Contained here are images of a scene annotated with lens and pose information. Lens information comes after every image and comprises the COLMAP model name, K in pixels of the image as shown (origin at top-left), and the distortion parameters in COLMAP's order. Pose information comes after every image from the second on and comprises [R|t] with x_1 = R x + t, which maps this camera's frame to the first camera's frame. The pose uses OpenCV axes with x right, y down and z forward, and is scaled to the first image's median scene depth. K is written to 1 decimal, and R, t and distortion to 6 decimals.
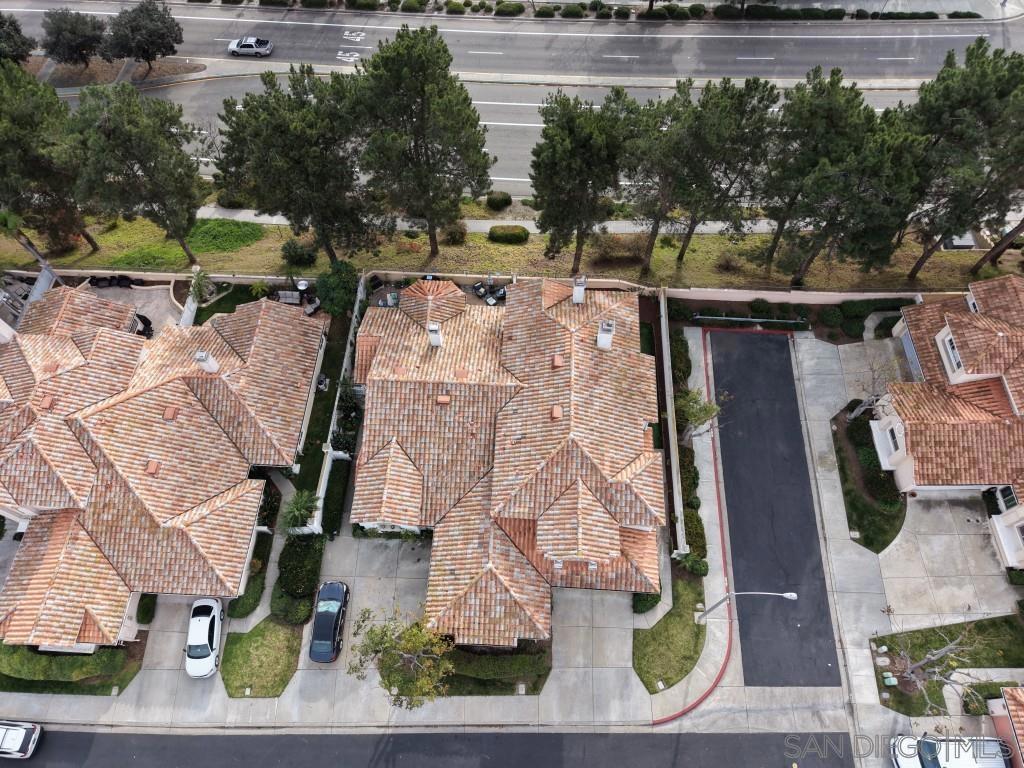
lens RADIAL K [[685.8, 0, 515.5], [0, 685.8, 381.9], [0, 0, 1]] dist [0.036038, -0.036067]
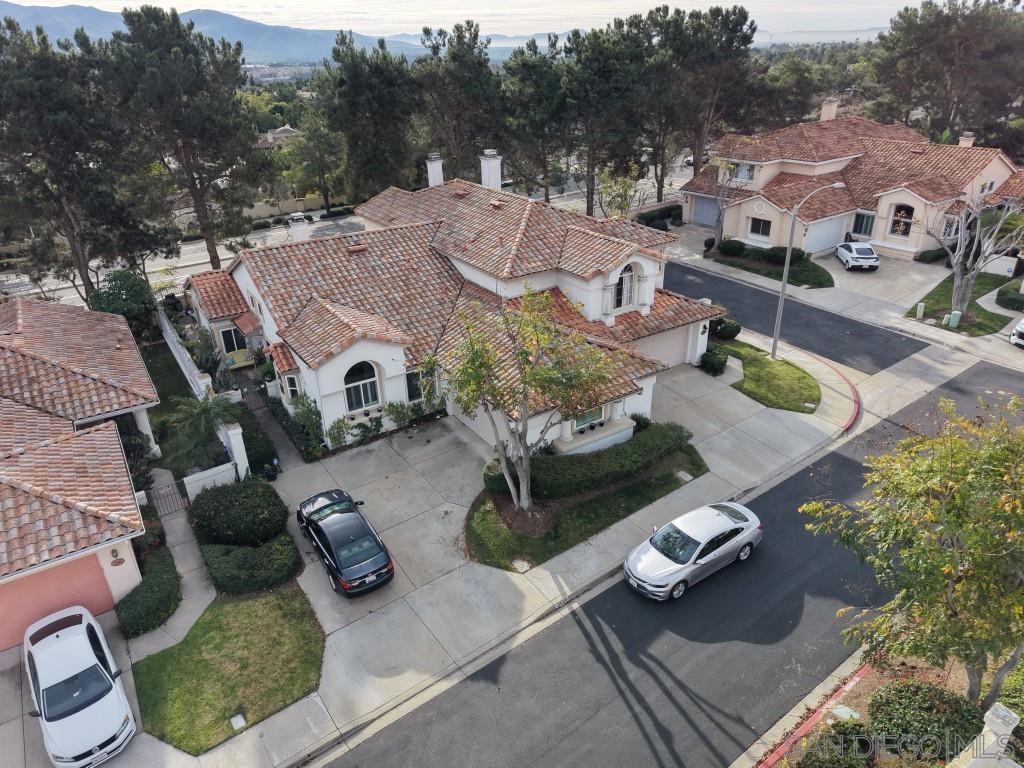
lens RADIAL K [[685.8, 0, 513.2], [0, 685.8, 383.7], [0, 0, 1]] dist [0.036038, -0.036067]
pose [[0.805483, -0.275637, 0.524616, -0.405678], [0.532624, 0.724841, -0.436941, 0.555783], [-0.259826, 0.631371, 0.730658, 0.515542]]
